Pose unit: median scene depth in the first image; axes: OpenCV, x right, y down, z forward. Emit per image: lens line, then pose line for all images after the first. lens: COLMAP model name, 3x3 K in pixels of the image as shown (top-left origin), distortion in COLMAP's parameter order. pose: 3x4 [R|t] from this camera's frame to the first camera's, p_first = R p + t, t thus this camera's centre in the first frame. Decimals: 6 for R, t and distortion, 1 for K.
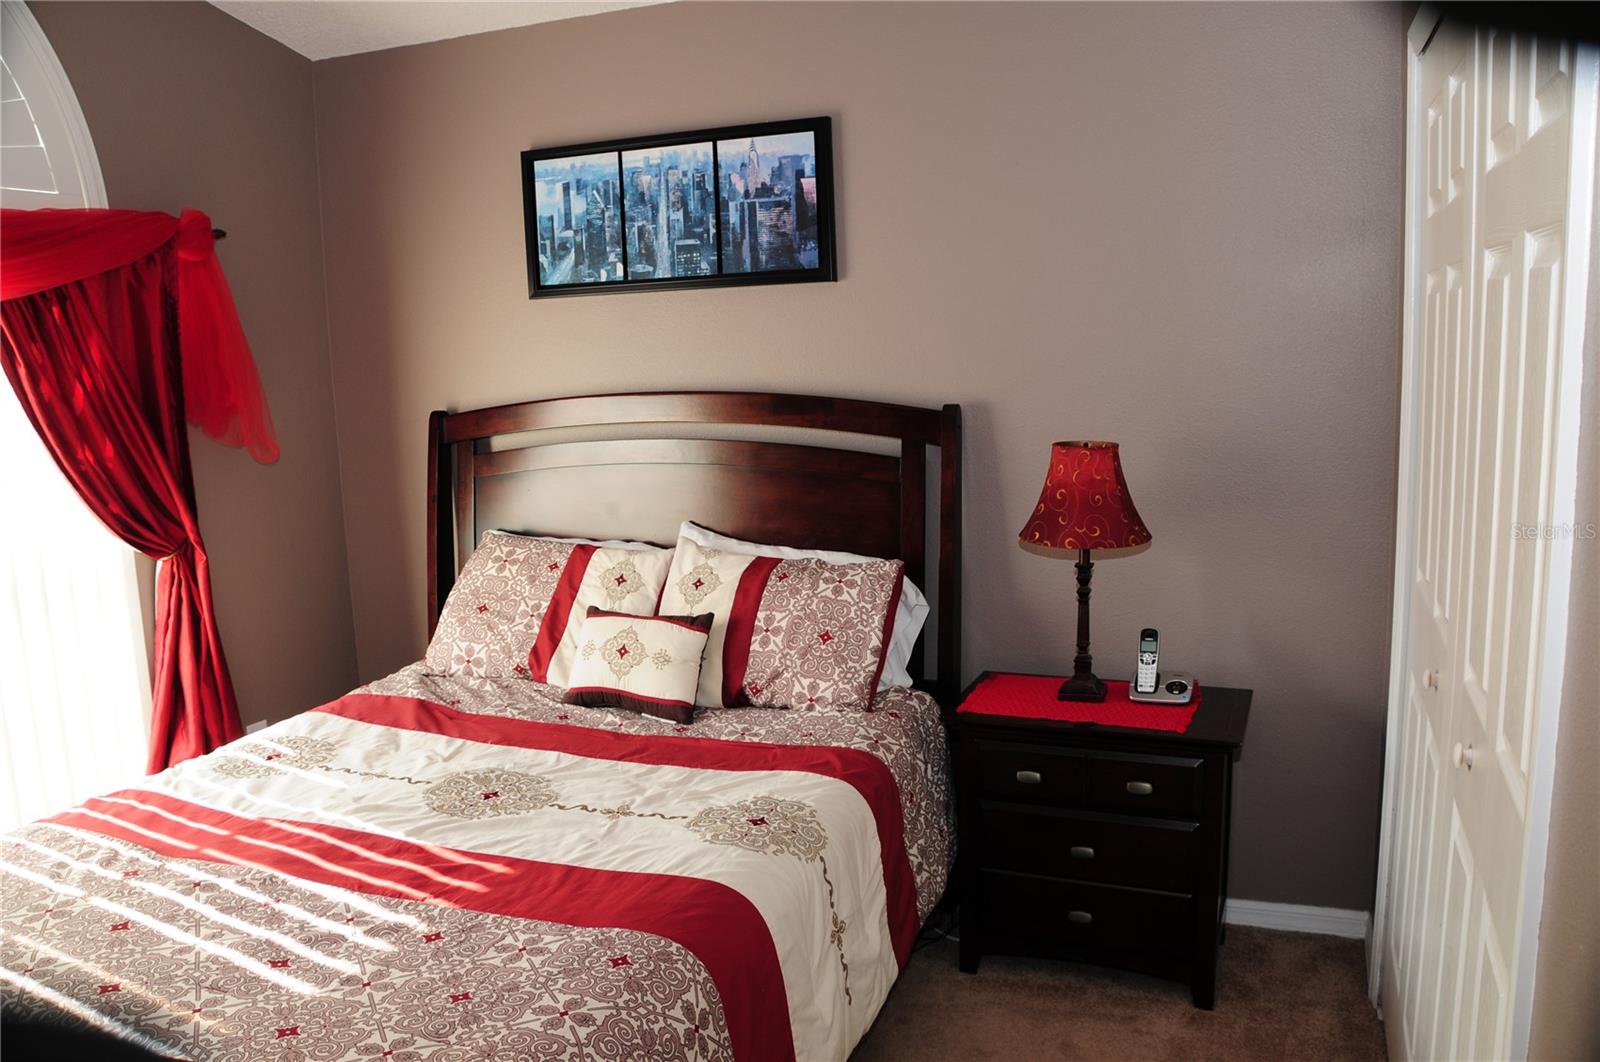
lens RADIAL K [[1244.7, 0, 808.4], [0, 1244.7, 536.0], [0, 0, 1]] dist [-0.143337, 0.090396]
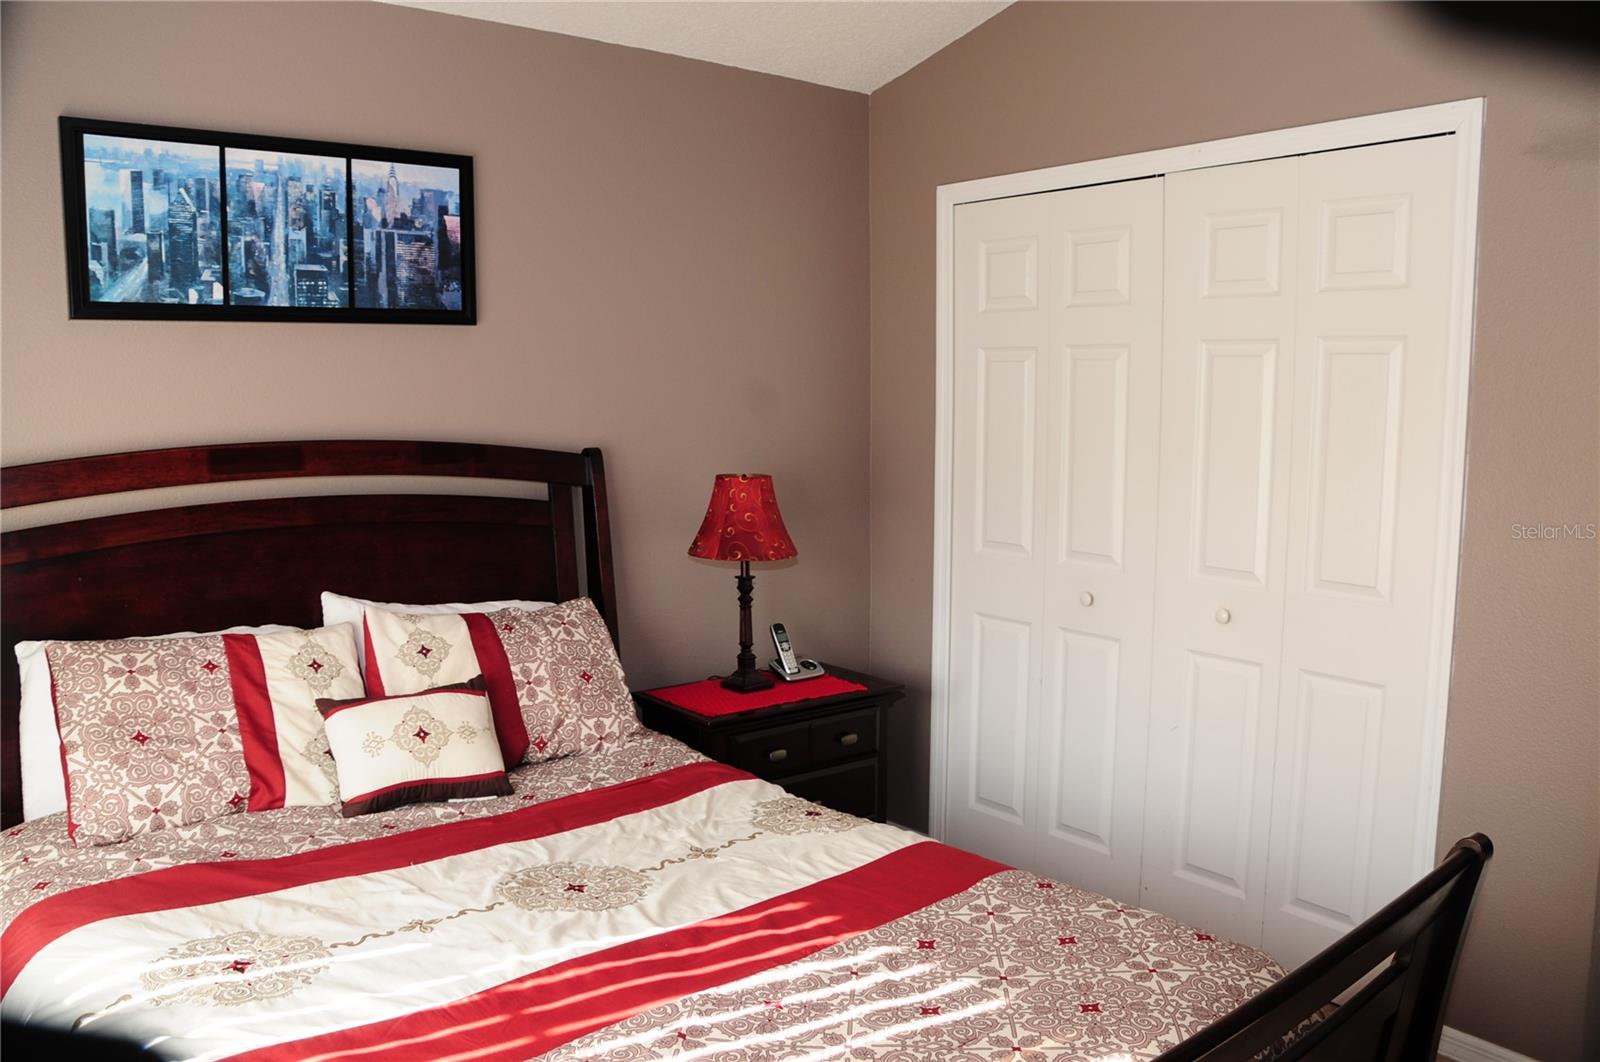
lens RADIAL K [[1244.7, 0, 808.4], [0, 1244.7, 536.0], [0, 0, 1]] dist [-0.143337, 0.090396]
pose [[0.491032, -0.070415, 0.868291, -0.694324], [0.123942, 0.992235, 0.010375, -0.018227], [-0.862279, 0.102524, 0.495947, 0.307443]]
